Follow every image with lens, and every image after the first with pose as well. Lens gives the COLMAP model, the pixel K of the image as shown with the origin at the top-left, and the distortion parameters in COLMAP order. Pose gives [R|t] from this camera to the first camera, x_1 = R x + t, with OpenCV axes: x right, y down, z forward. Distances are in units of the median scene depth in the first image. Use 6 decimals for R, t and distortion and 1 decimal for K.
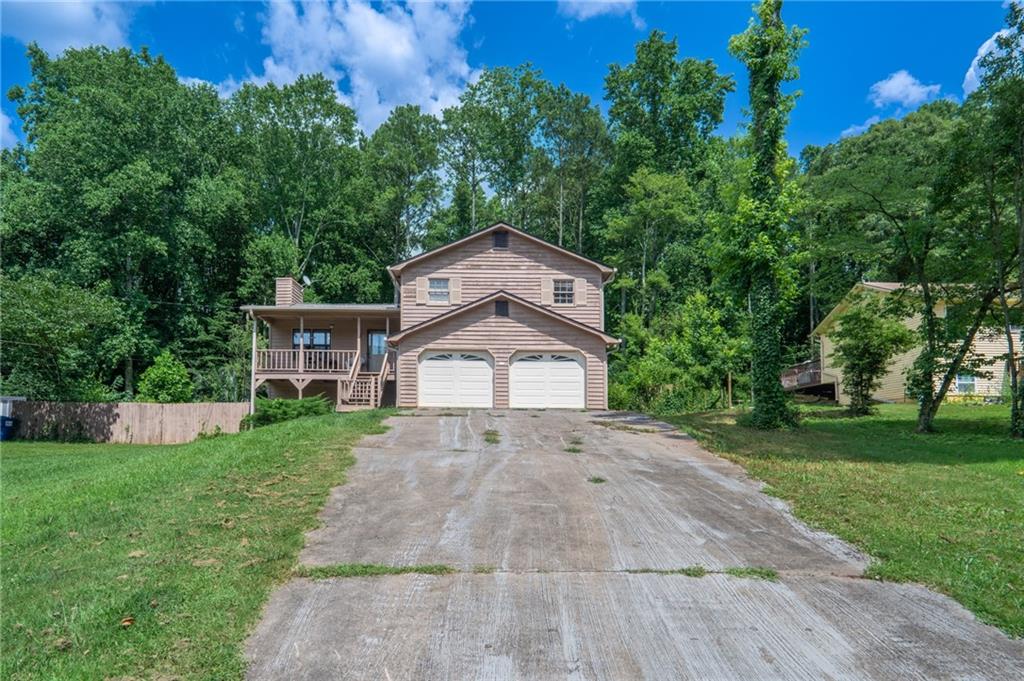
lens RADIAL K [[616.4, 0, 495.7], [0, 616.4, 351.1], [0, 0, 1]] dist [-0.001777, 0.001274]
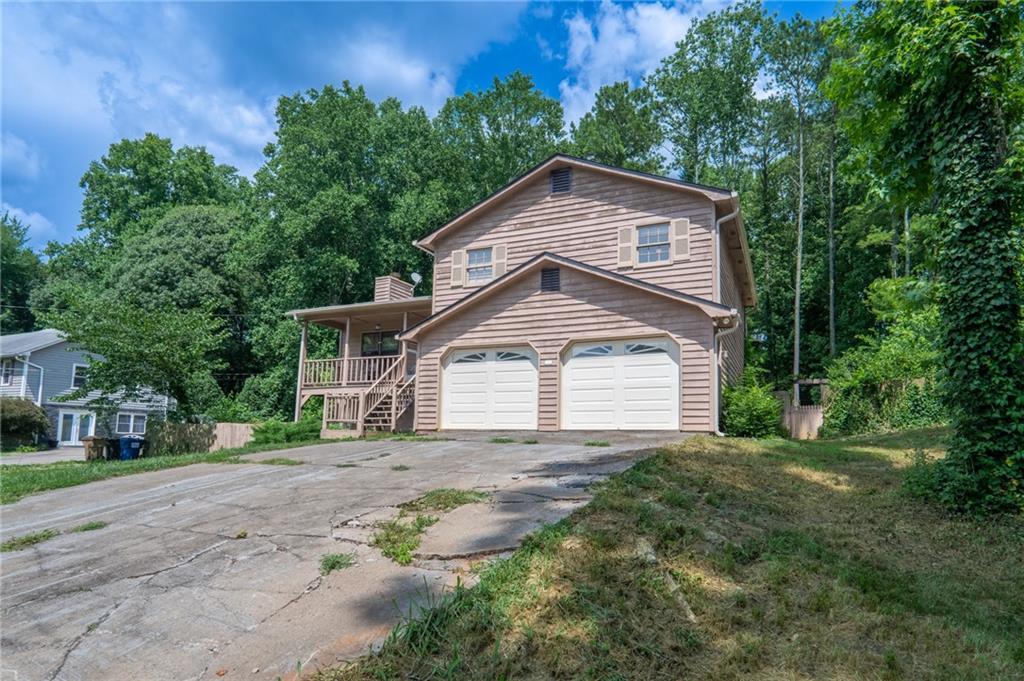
lens RADIAL K [[616.4, 0, 495.7], [0, 616.4, 351.1], [0, 0, 1]] dist [-0.001777, 0.001274]
pose [[0.907722, -0.061374, -0.415059, 0.222599], [0.060661, 0.998047, -0.014916, 0.013861], [0.415164, -0.011638, 0.909672, 0.362512]]
